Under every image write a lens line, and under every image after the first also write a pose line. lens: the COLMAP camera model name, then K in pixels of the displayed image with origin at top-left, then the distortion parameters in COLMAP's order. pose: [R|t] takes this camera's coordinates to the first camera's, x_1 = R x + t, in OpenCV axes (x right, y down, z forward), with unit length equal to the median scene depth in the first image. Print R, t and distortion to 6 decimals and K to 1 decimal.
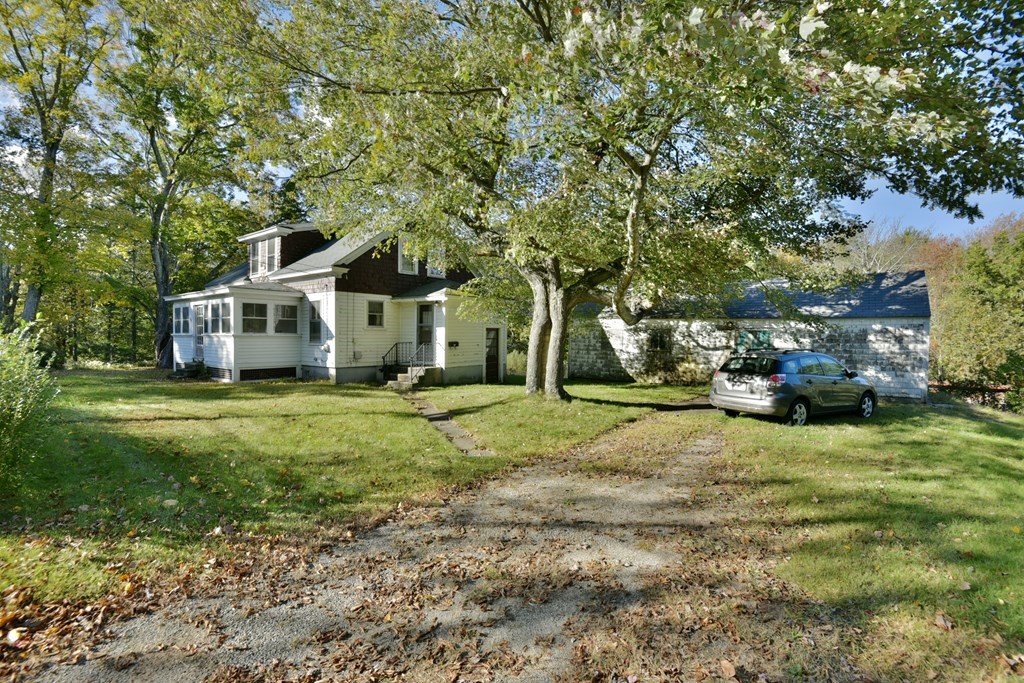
lens RADIAL K [[474.7, 0, 512.0], [0, 474.7, 341.5], [0, 0, 1]] dist [-0.001254, -0.011611]
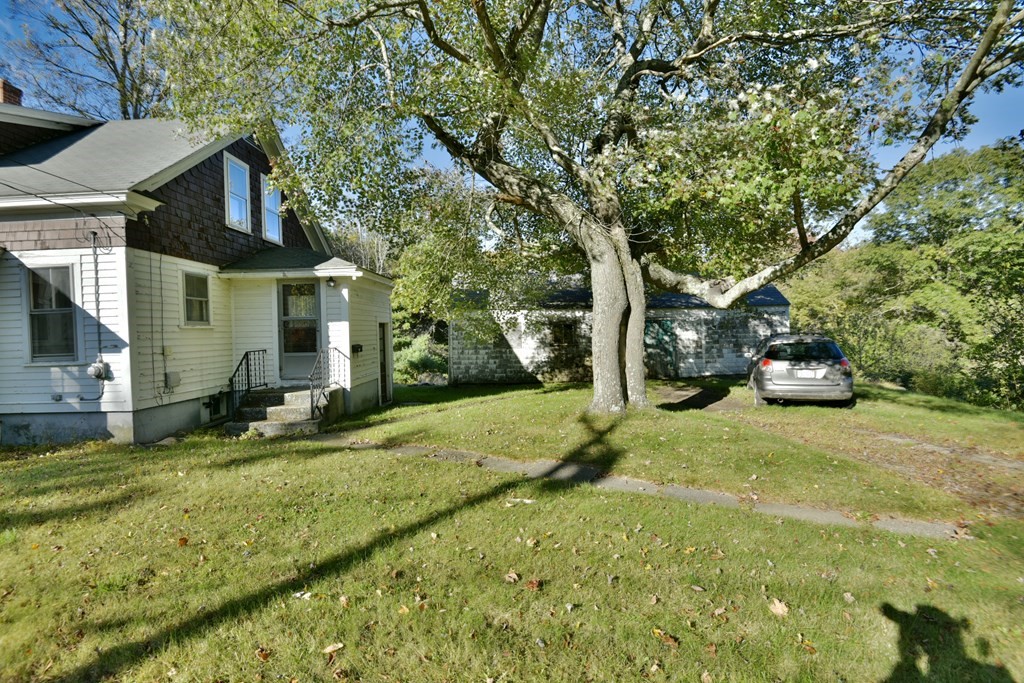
lens RADIAL K [[472.9, 0, 515.6], [0, 472.9, 340.9], [0, 0, 1]] dist [-0.014266, -0.005033]
pose [[0.786334, -0.040657, 0.616463, -0.345749], [0.040691, 0.999074, 0.013988, -0.004777], [-0.616461, 0.014085, 0.787260, 0.390955]]
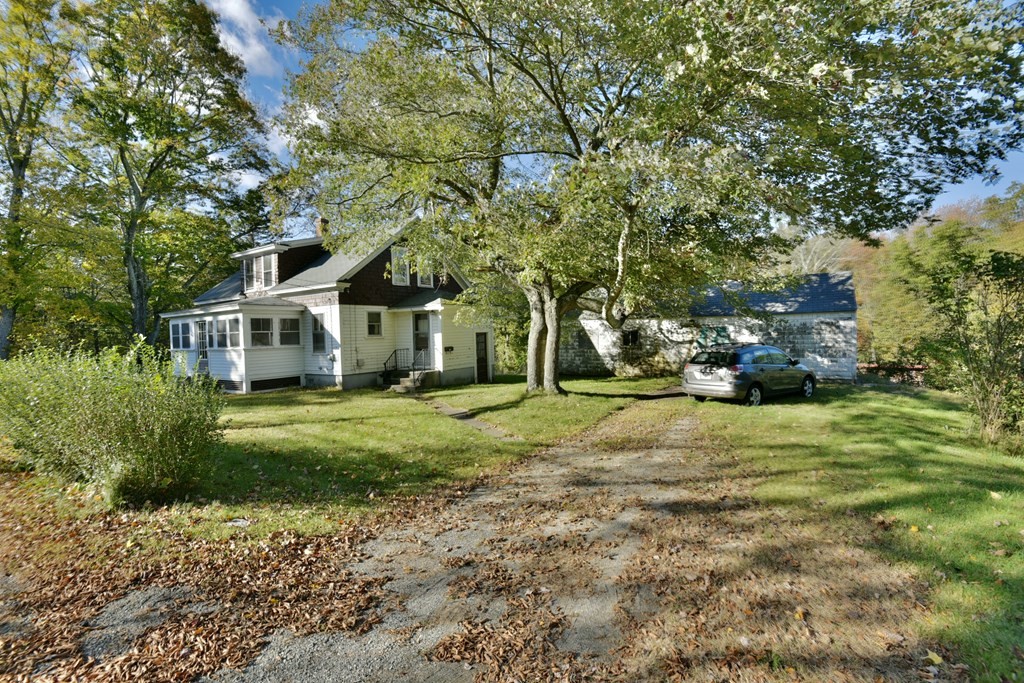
lens RADIAL K [[475.9, 0, 508.3], [0, 475.9, 341.9], [0, 0, 1]] dist [-0.003761, -0.000195]
pose [[0.996179, -0.038822, 0.078231, -0.073590], [0.038425, 0.999240, 0.006569, -0.012536], [-0.078427, -0.003538, 0.996914, -0.107979]]
